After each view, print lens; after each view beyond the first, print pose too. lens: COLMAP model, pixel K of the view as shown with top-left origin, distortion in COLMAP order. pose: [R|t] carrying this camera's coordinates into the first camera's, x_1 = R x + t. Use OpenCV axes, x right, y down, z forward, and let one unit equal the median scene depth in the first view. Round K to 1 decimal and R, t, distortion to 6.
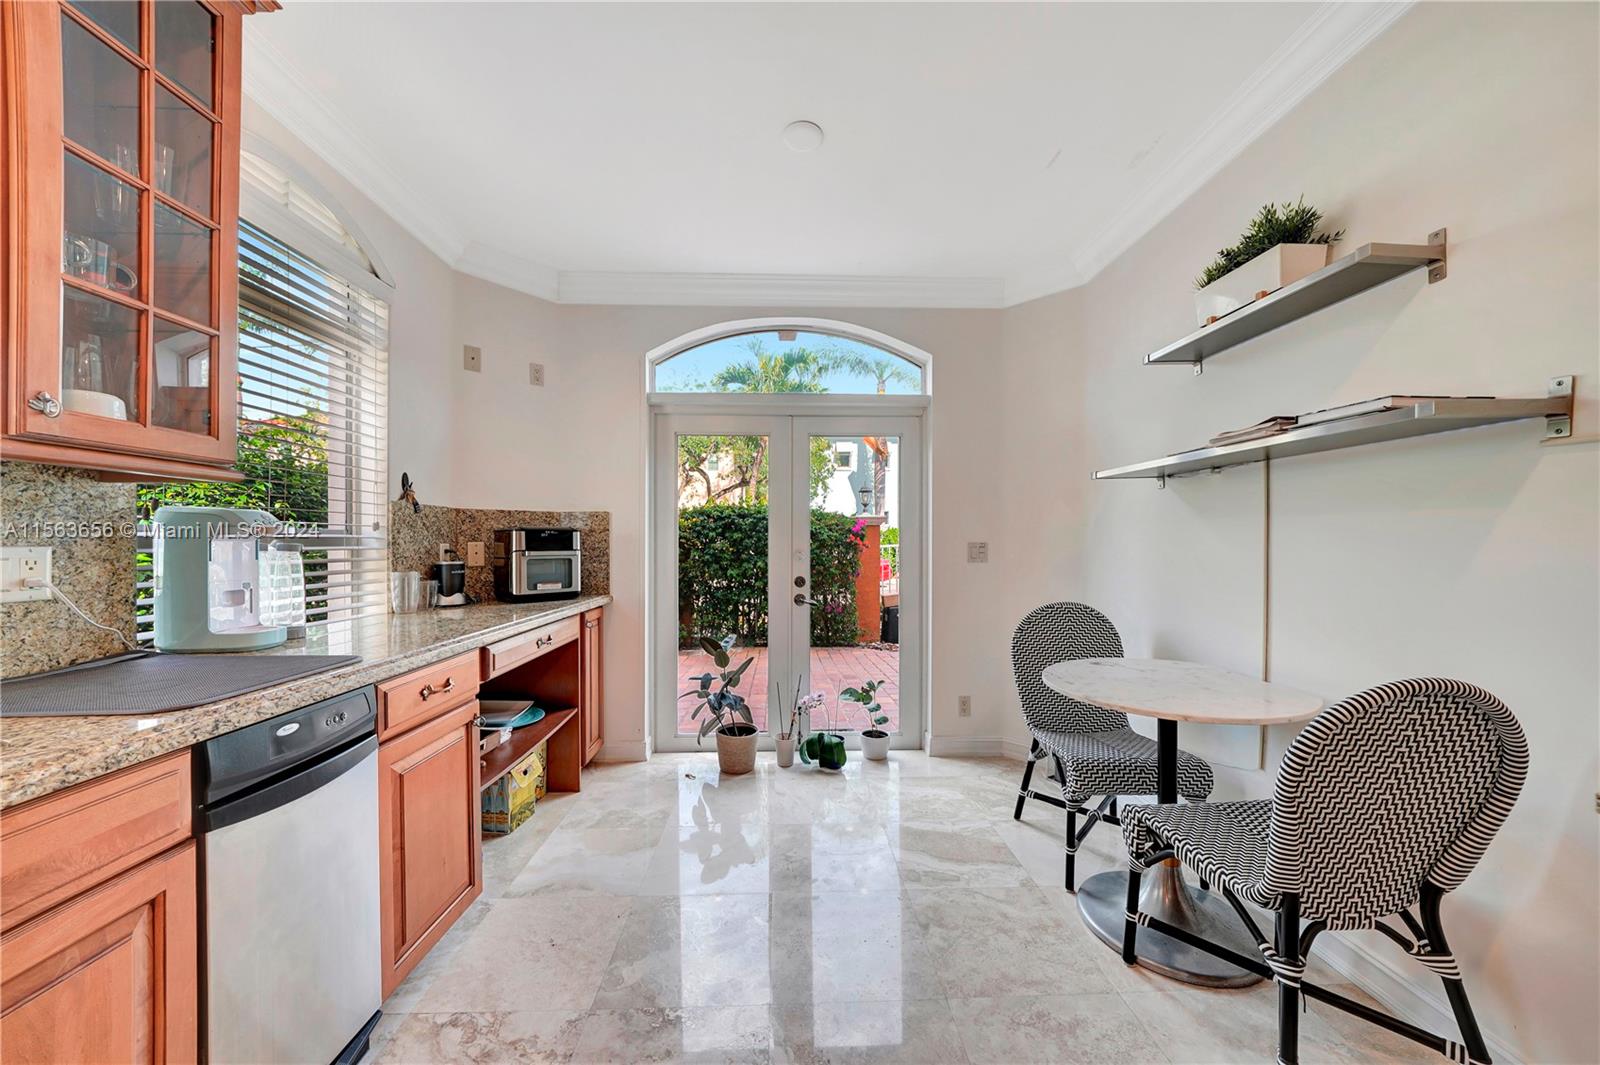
lens RADIAL K [[546.3, 0, 796.7], [0, 546.3, 543.3], [0, 0, 1]] dist [-0.017708, -0.000034]
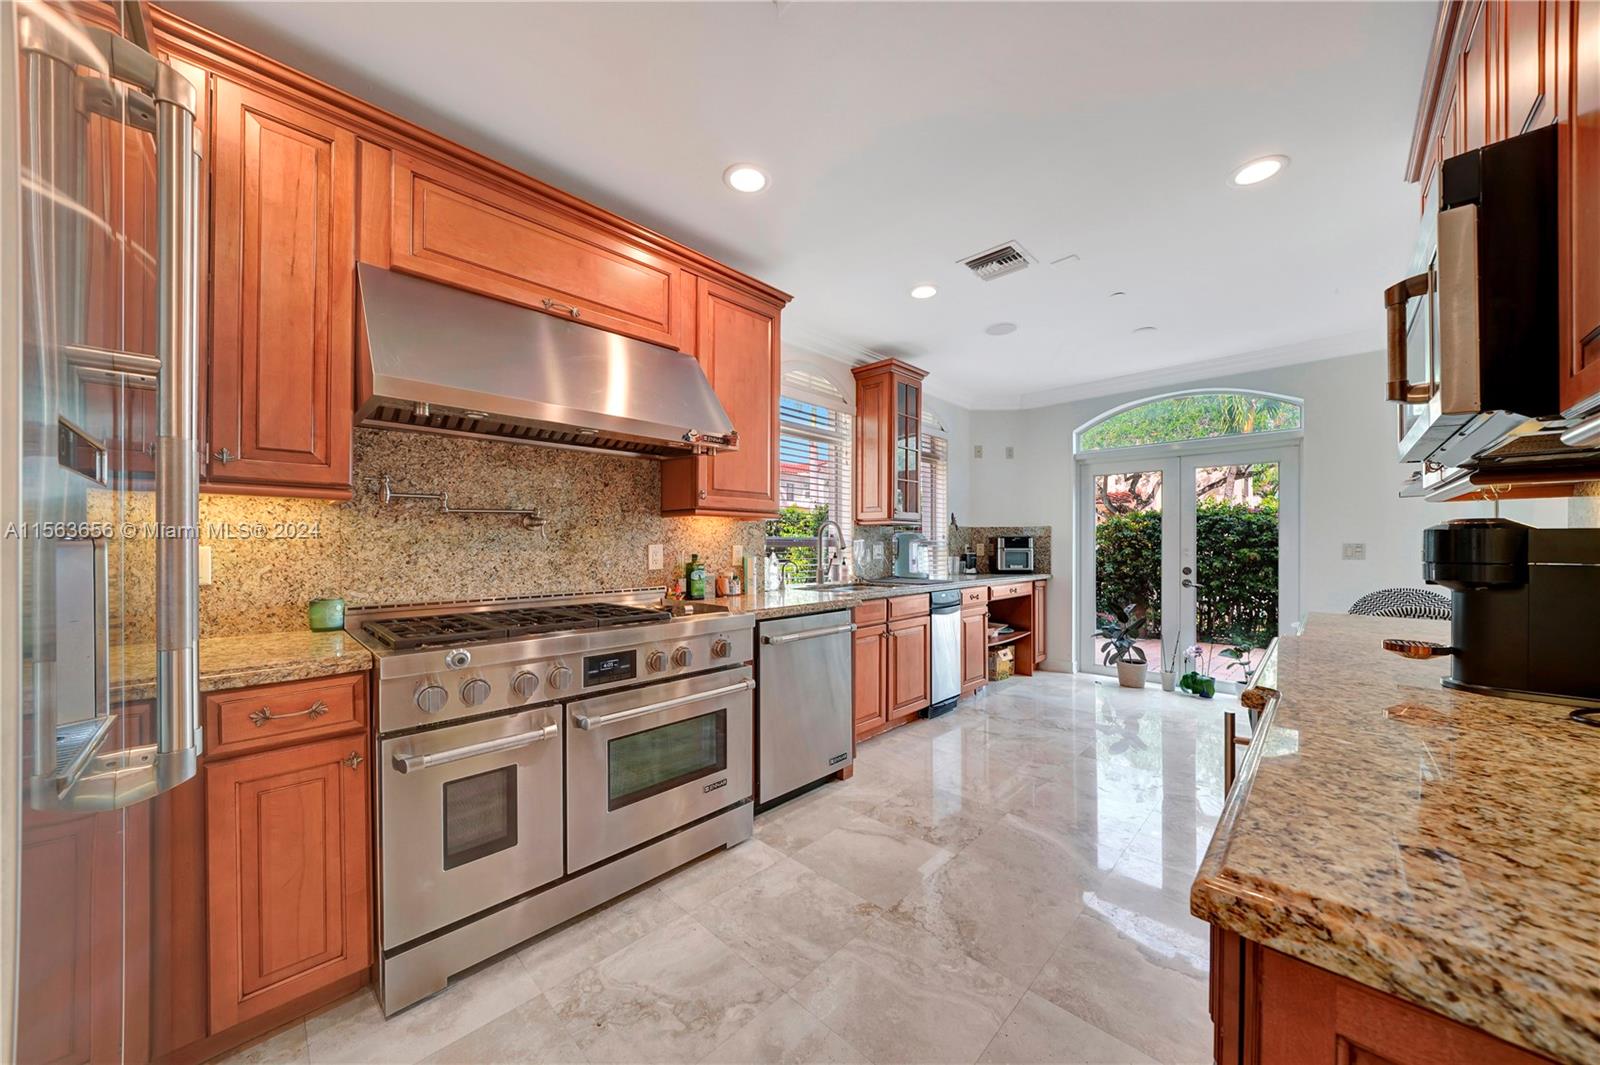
lens RADIAL K [[546.3, 0, 796.7], [0, 546.3, 543.3], [0, 0, 1]] dist [-0.017708, -0.000034]
pose [[0.682852, -0.000746, -0.730556, 0.411181], [-0.000346, 0.999999, -0.001345, -0.000229], [0.730556, 0.001171, 0.682852, -0.860316]]
